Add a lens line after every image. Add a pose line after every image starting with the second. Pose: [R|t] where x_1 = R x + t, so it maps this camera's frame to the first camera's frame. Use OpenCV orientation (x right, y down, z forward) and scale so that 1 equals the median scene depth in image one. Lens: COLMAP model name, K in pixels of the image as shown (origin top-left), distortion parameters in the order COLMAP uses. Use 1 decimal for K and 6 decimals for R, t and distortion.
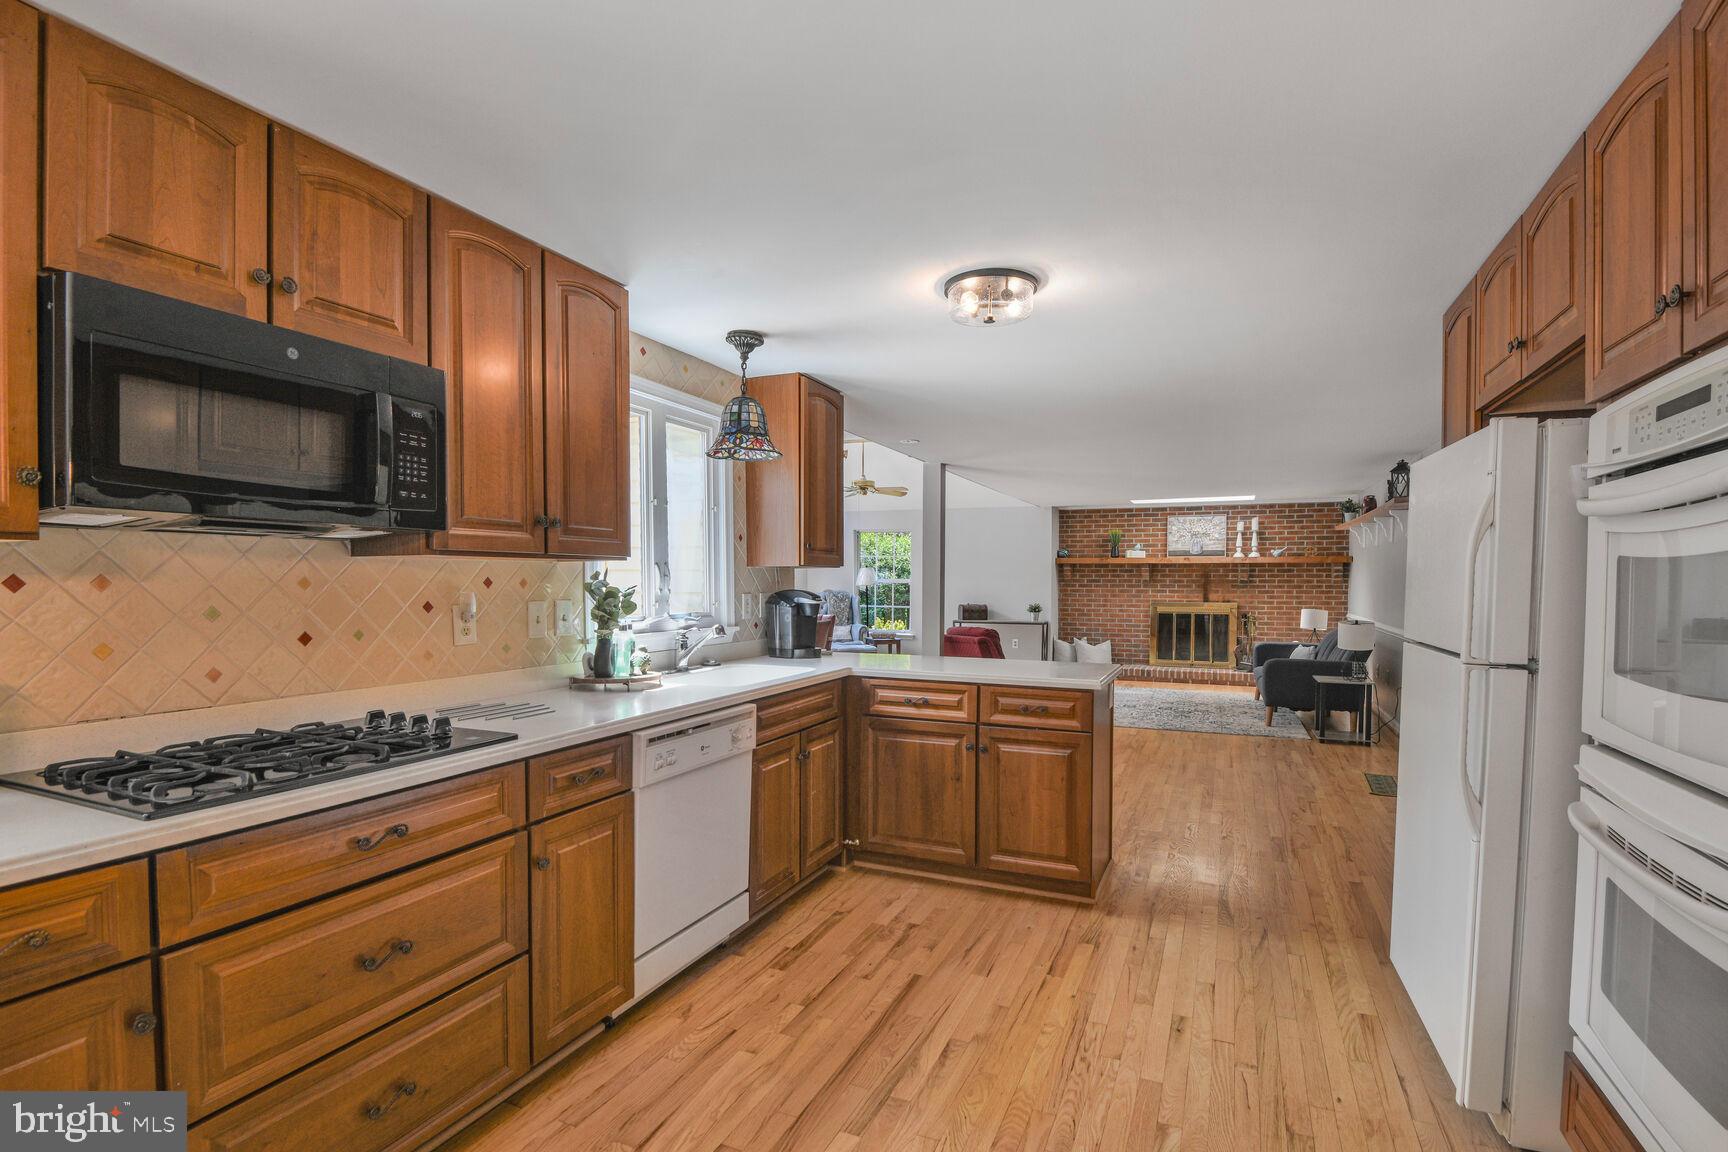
lens RADIAL K [[829.9, 0, 862.4], [0, 829.9, 603.7], [0, 0, 1]] dist [0.000704, 0.000036]
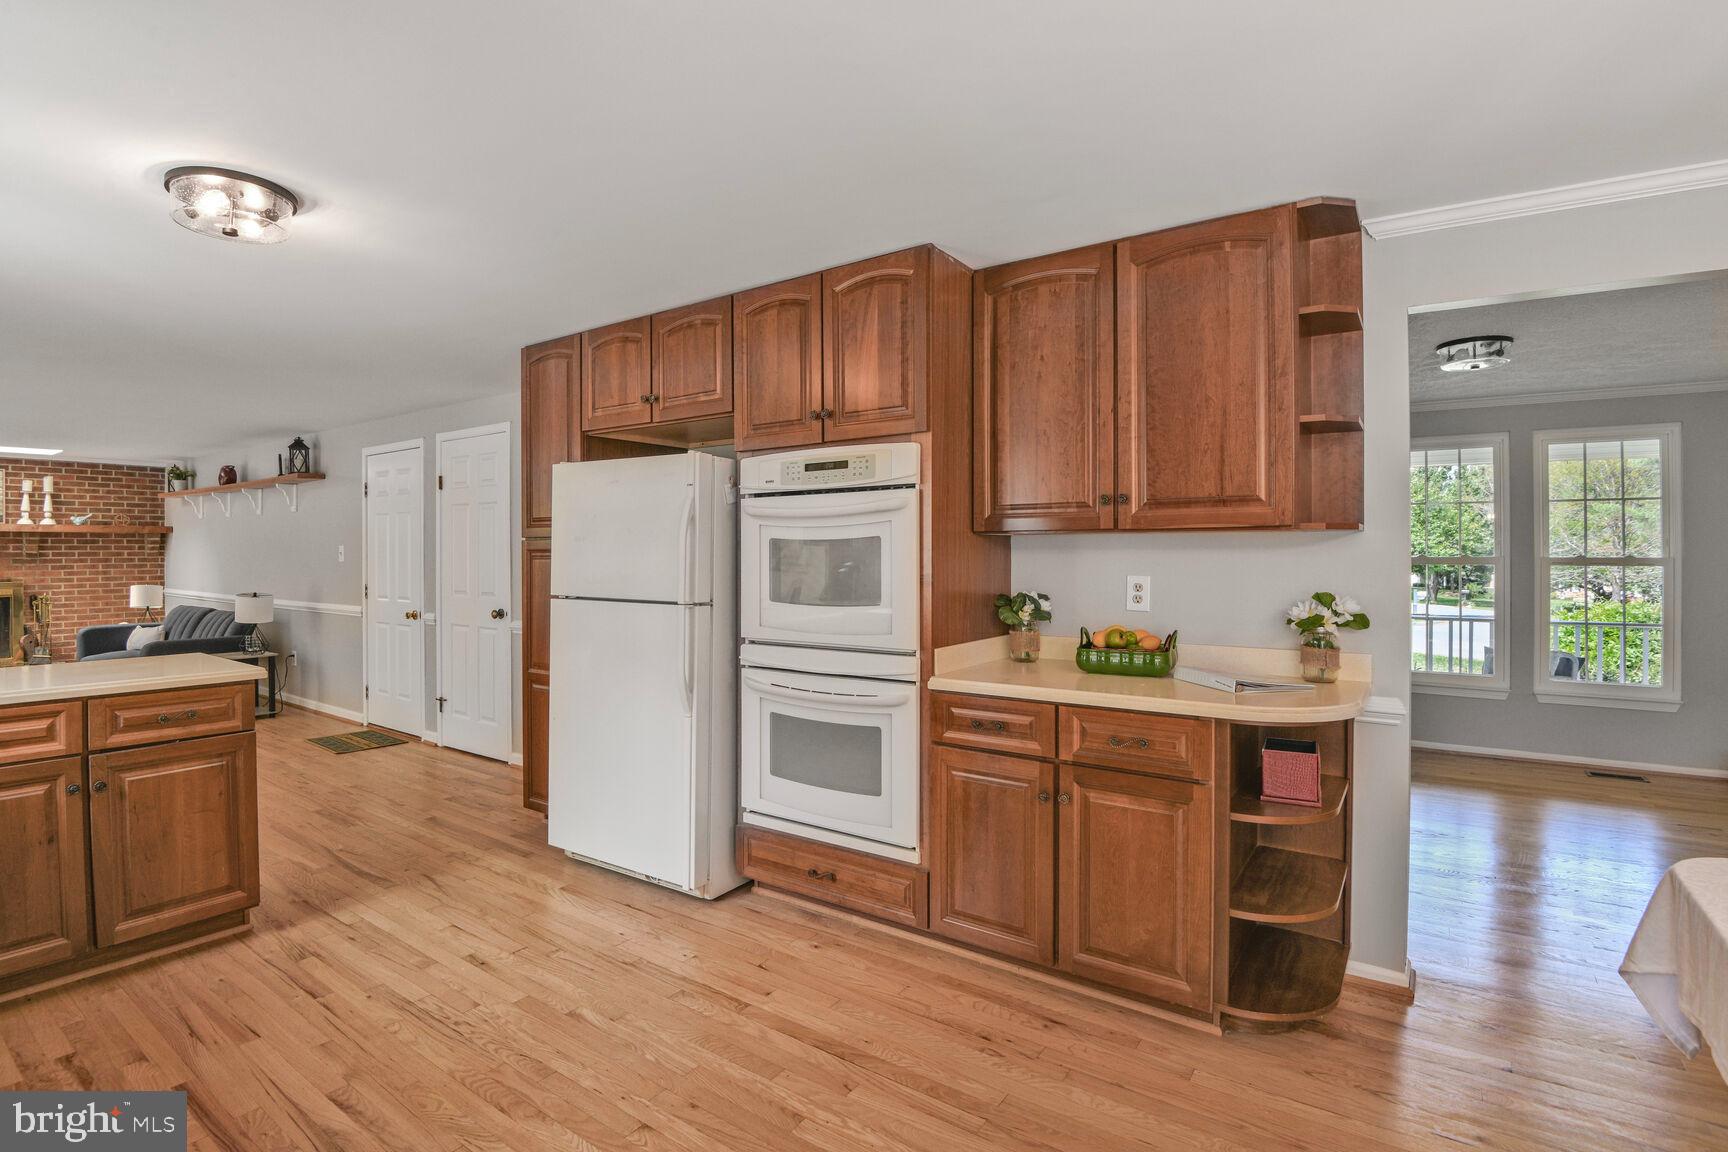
lens RADIAL K [[826.7, 0, 862.4], [0, 826.7, 559.6], [0, 0, 1]] dist [-0.047281, 0.000560]
pose [[0.194309, -0.012680, 0.980858, -0.399572], [0.030971, 0.999497, 0.006785, -0.007370], [-0.980451, 0.029059, 0.194604, 0.203417]]
